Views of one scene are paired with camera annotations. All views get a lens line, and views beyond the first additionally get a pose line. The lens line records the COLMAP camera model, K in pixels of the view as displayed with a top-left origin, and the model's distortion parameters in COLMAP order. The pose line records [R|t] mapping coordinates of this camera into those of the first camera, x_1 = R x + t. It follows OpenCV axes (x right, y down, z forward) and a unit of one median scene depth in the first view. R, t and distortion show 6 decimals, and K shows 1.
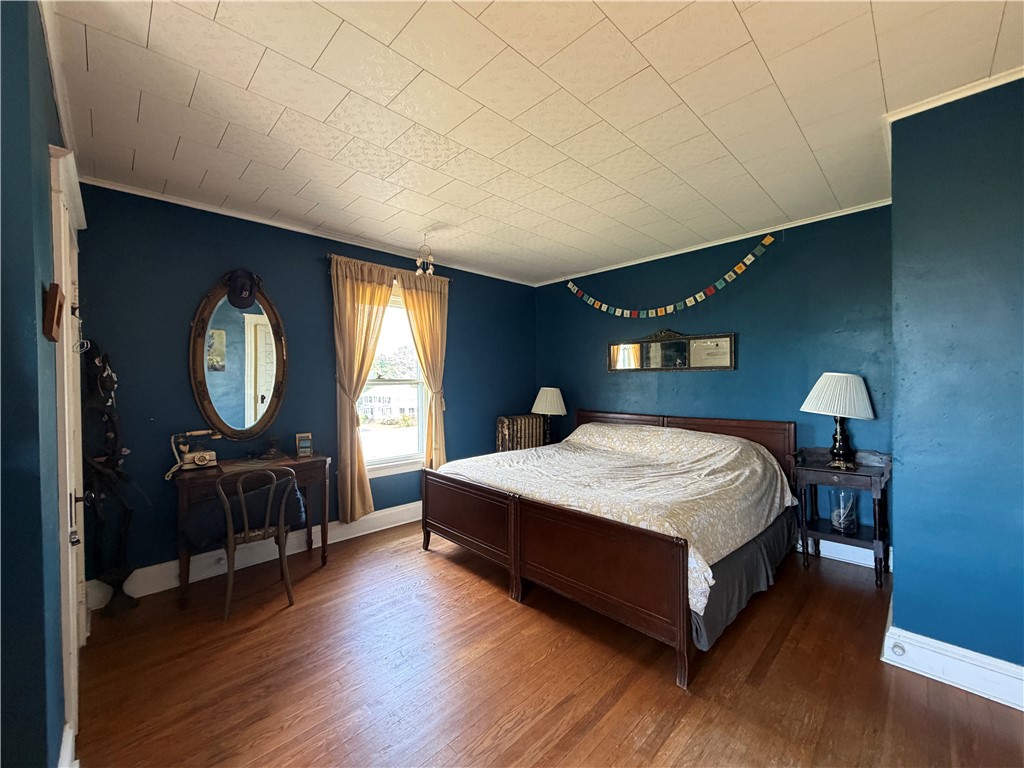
lens RADIAL K [[407.5, 0, 510.6], [0, 407.5, 386.7], [0, 0, 1]] dist [-0.000987, 0.000337]
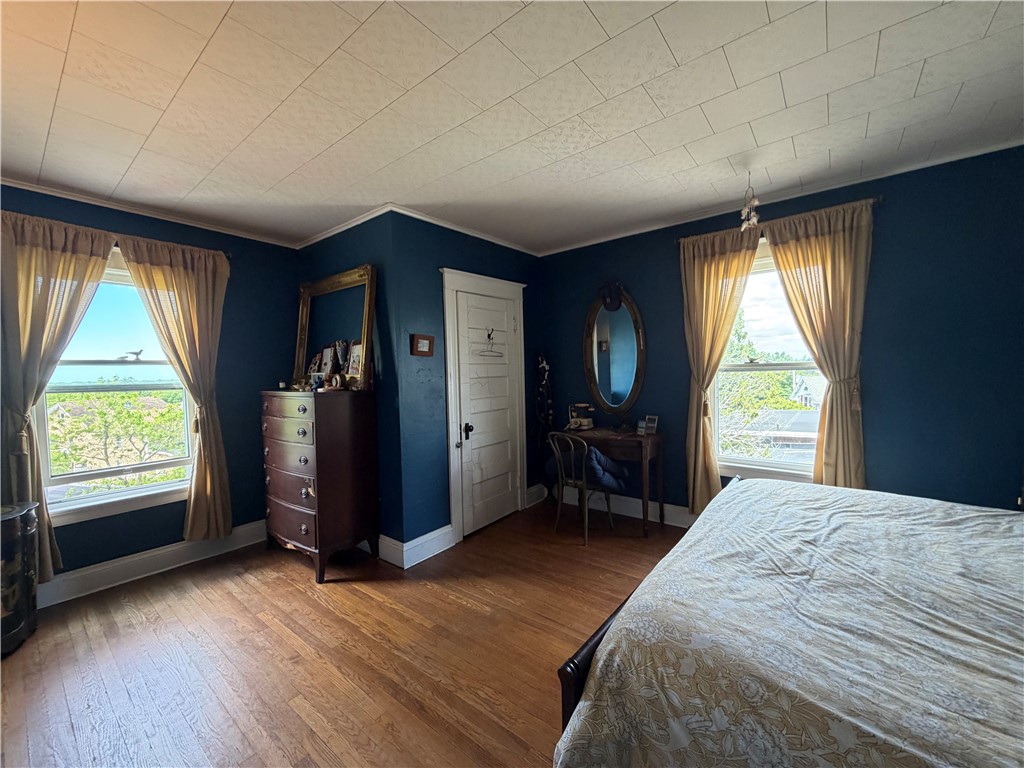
lens RADIAL K [[407.5, 0, 510.6], [0, 407.5, 386.7], [0, 0, 1]] dist [-0.000987, 0.000337]
pose [[0.122491, 0.044426, -0.991475, 0.536989], [0.009353, 0.998902, 0.045915, -0.017411], [0.992426, -0.014897, 0.121941, 0.492726]]
